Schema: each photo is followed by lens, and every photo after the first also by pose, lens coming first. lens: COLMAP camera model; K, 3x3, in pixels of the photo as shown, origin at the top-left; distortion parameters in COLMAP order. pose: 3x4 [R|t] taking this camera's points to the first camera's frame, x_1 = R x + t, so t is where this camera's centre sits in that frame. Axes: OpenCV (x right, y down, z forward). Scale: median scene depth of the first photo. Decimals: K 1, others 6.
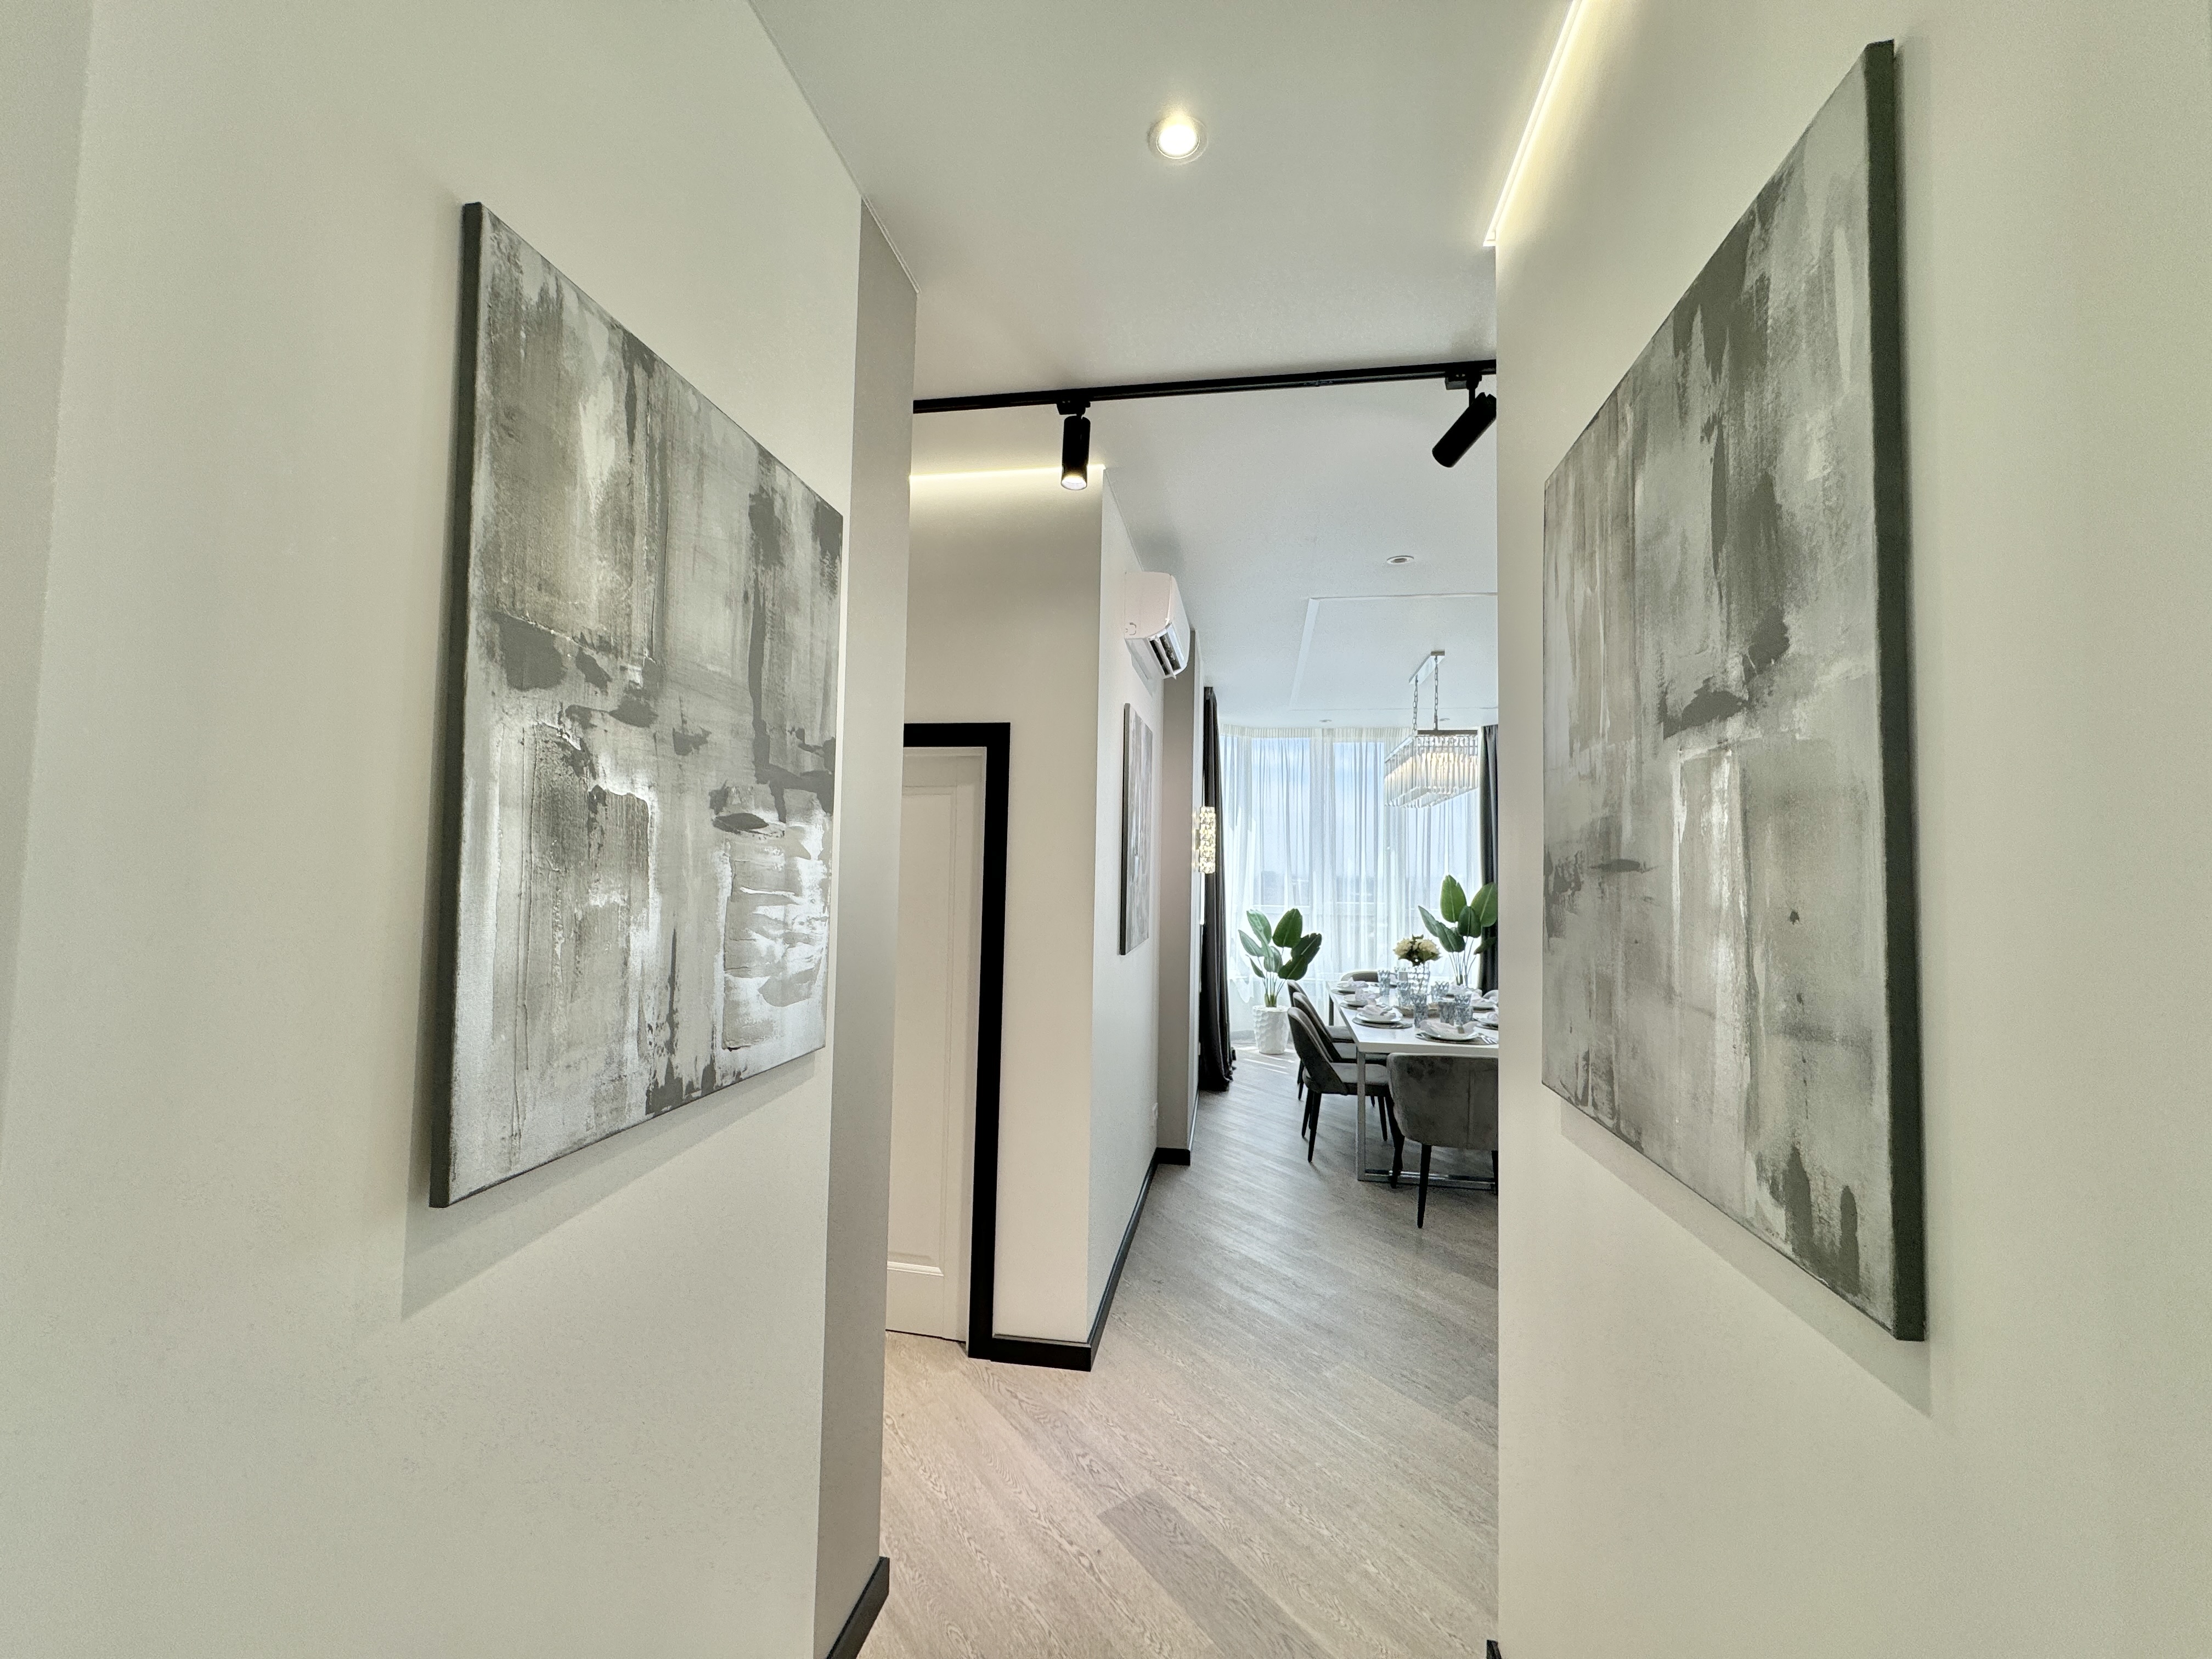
lens RADIAL K [[882.8, 0, 1106.9], [0, 882.8, 824.5], [0, 0, 1]] dist [-0.003112, 0.001013]
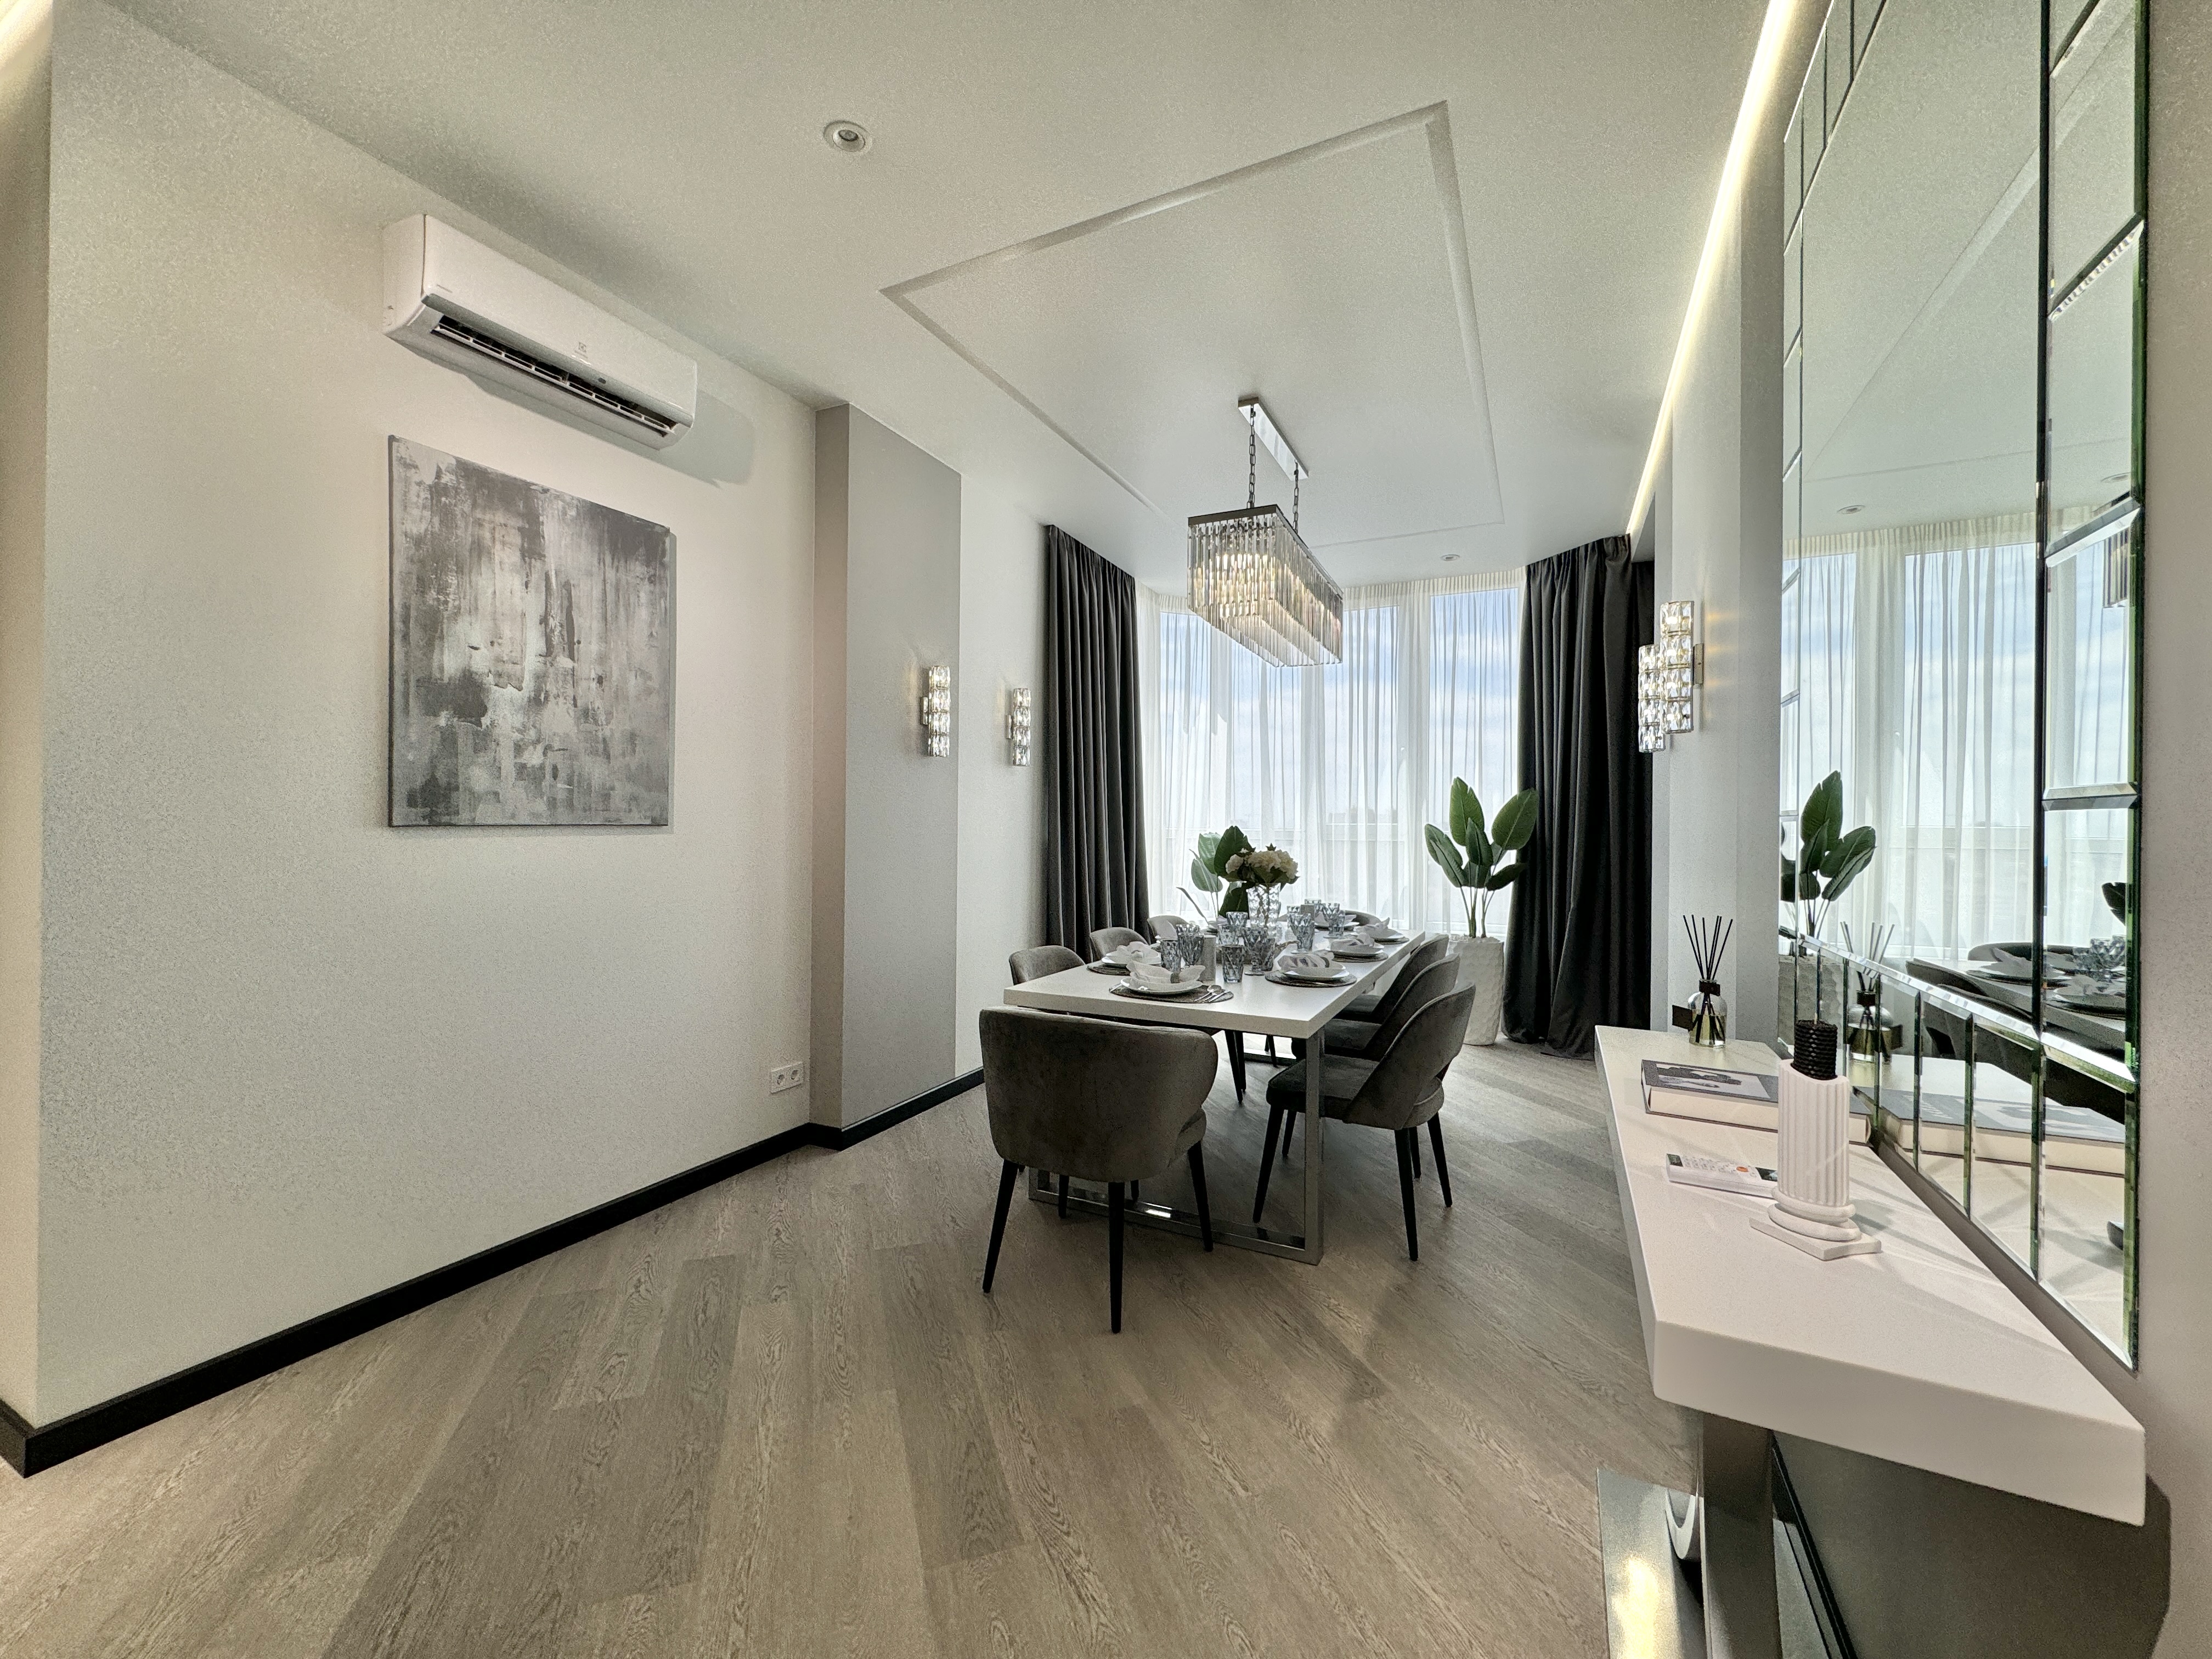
lens RADIAL K [[882.8, 0, 1109.0], [0, 882.8, 829.5], [0, 0, 1]] dist [-0.003112, 0.001013]
pose [[0.957338, -0.007652, -0.288870, 0.347878], [0.021676, 0.998735, 0.045381, 0.064579], [0.288157, -0.049707, 0.956292, 0.259275]]
